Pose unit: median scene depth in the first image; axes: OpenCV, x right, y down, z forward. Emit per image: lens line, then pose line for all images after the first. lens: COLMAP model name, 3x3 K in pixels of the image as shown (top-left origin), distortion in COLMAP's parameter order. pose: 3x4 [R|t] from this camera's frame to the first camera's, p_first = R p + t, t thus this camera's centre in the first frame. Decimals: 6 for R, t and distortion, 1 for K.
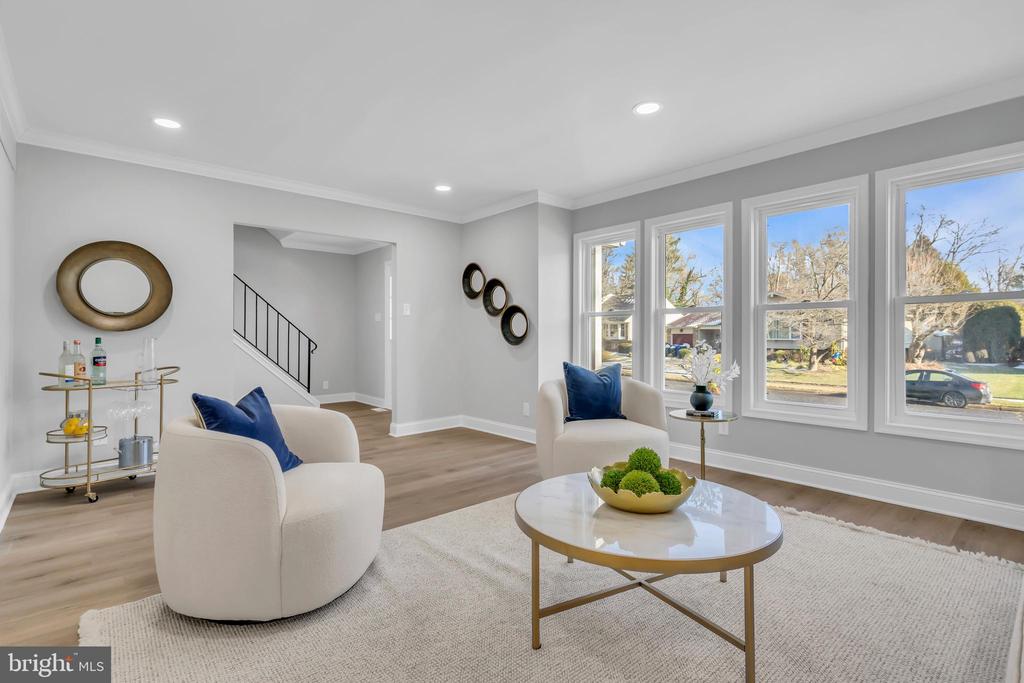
lens RADIAL K [[470.3, 0, 510.6], [0, 470.3, 337.4], [0, 0, 1]] dist [-0.003583, 0.000129]
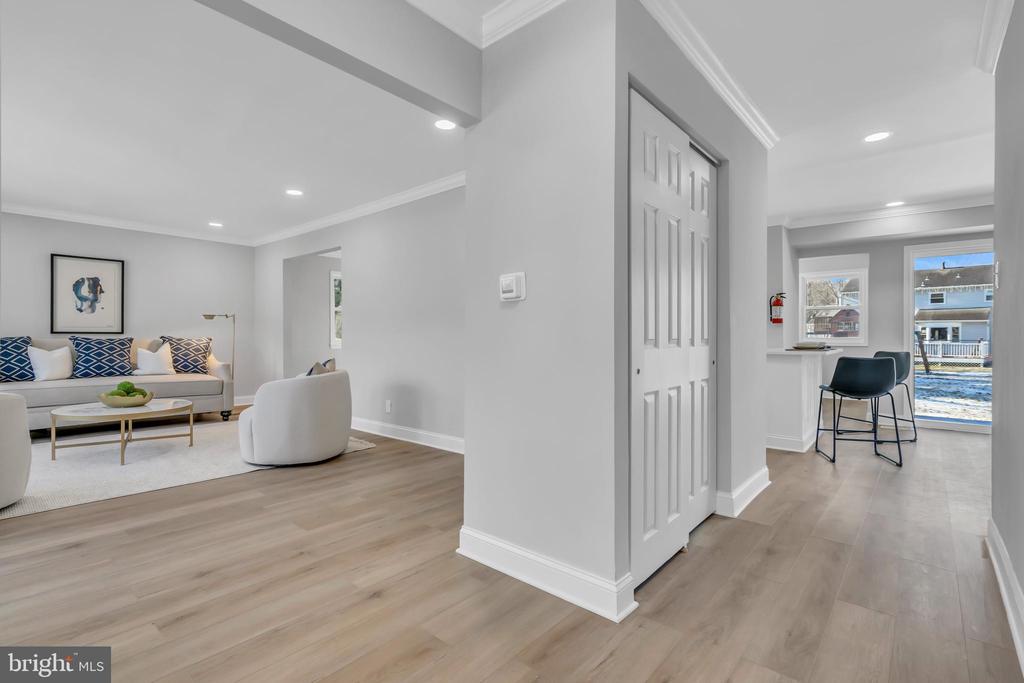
lens RADIAL K [[470.3, 0, 510.6], [0, 470.3, 337.4], [0, 0, 1]] dist [-0.003583, 0.000129]
pose [[-0.993045, -0.002693, -0.117707, -0.647656], [-0.002845, 0.999995, 0.001125, 0.005331], [0.117703, 0.001452, -0.993048, 1.742131]]
